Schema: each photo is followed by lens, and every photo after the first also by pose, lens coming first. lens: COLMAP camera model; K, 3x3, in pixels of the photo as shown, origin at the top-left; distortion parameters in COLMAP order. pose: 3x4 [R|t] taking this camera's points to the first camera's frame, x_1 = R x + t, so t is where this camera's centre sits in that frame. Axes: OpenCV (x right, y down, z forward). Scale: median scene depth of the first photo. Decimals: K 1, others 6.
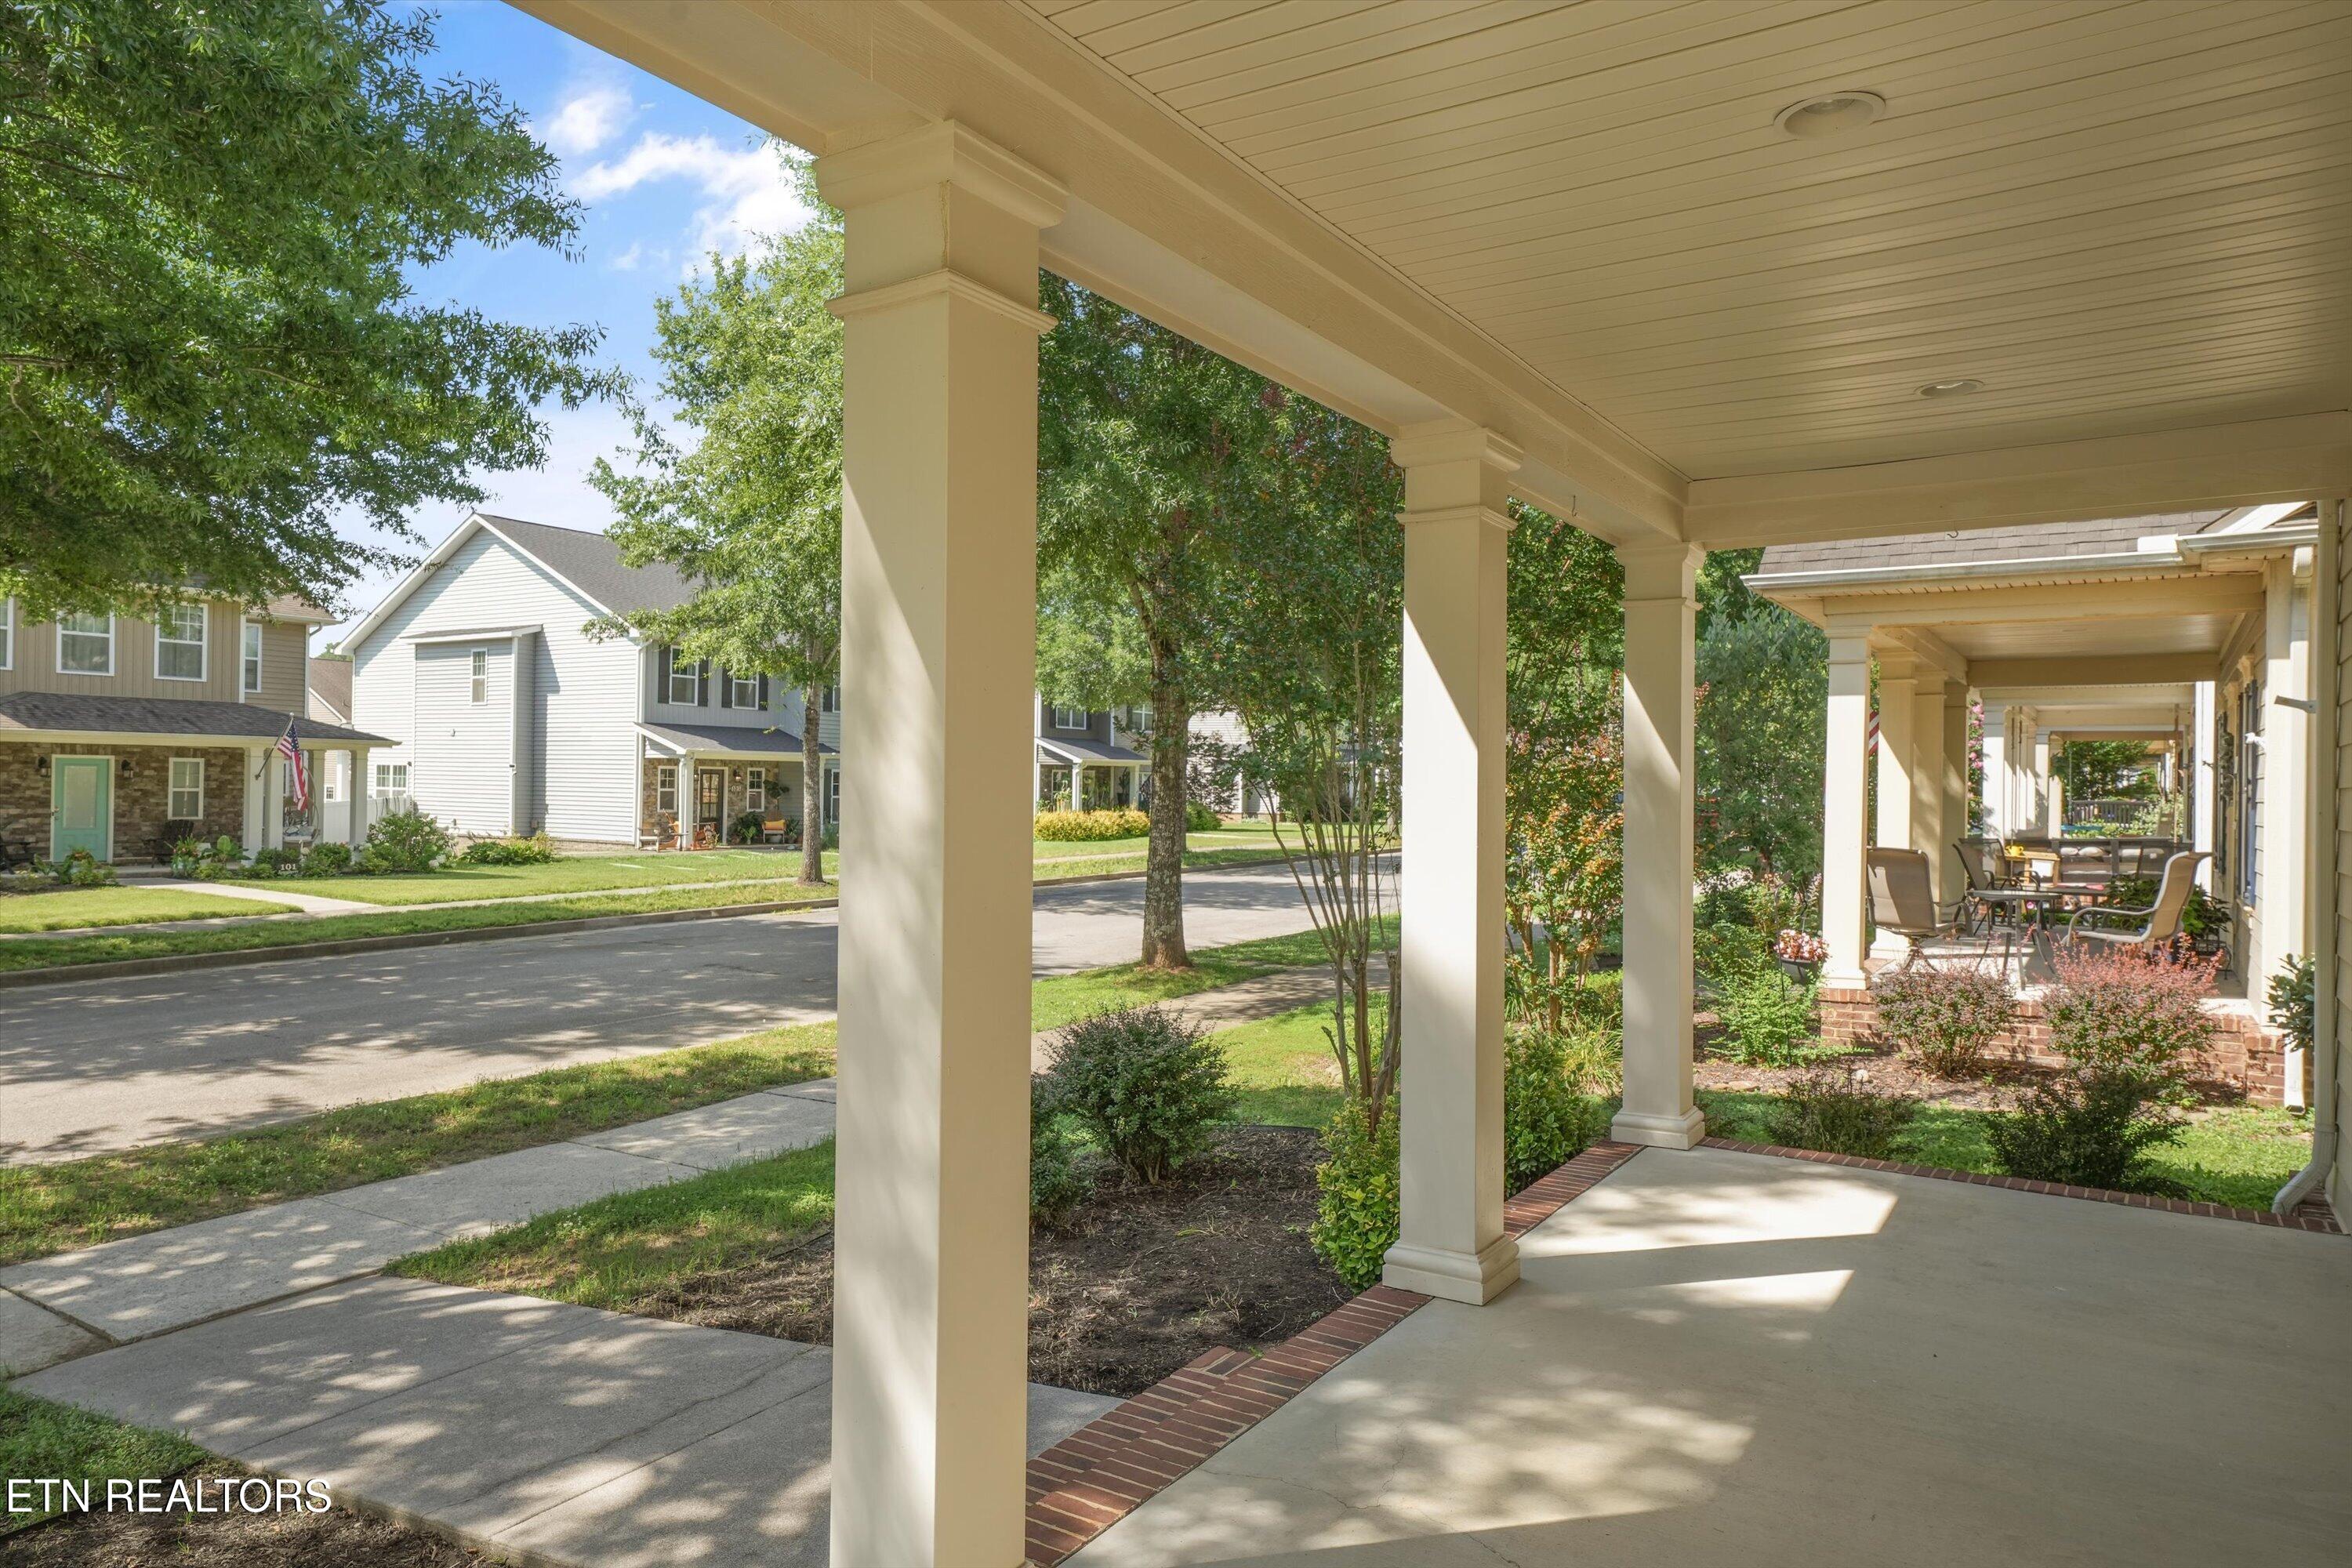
lens RADIAL K [[1532.9, 0, 1168.7], [0, 1532.9, 785.0], [0, 0, 1]] dist [0.003090, -0.001711]
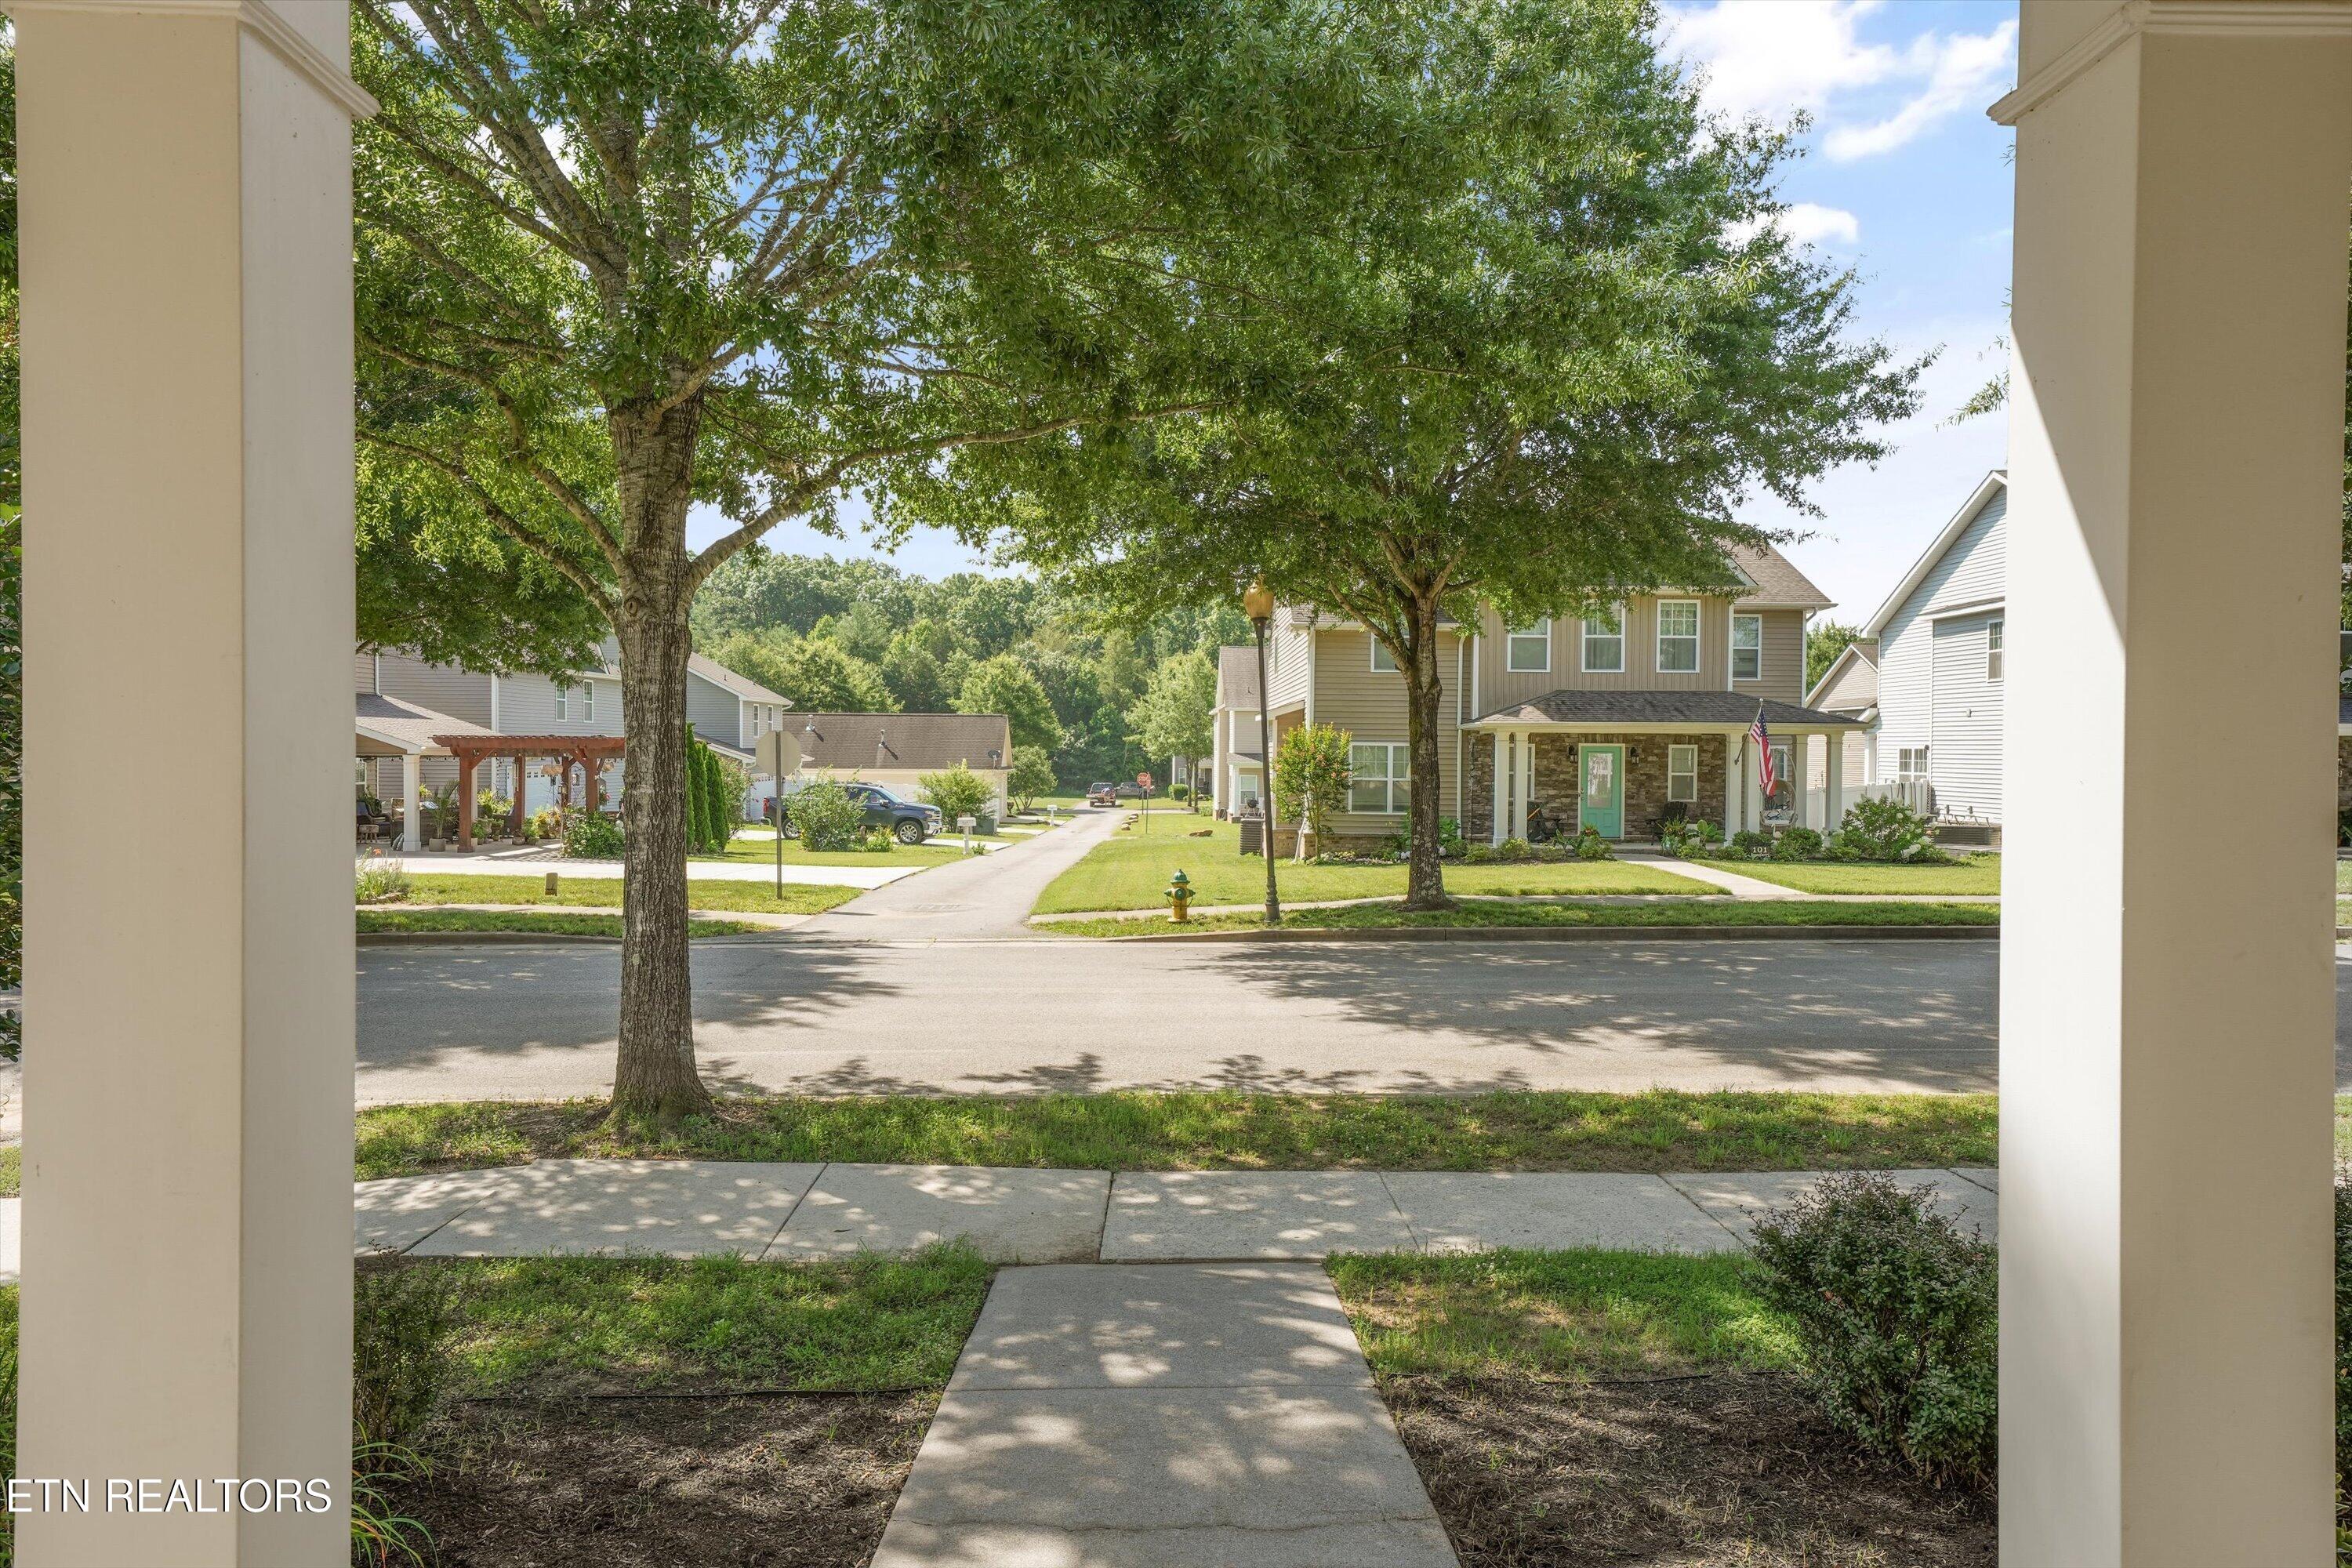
lens RADIAL K [[1532.9, 0, 1171.8], [0, 1532.9, 786.0], [0, 0, 1]] dist [0.003090, -0.001711]
pose [[0.528342, 0.007458, -0.848999, 0.088864], [0.000690, 0.999957, 0.009213, 0.001367], [0.849032, -0.005453, 0.528314, 0.134942]]
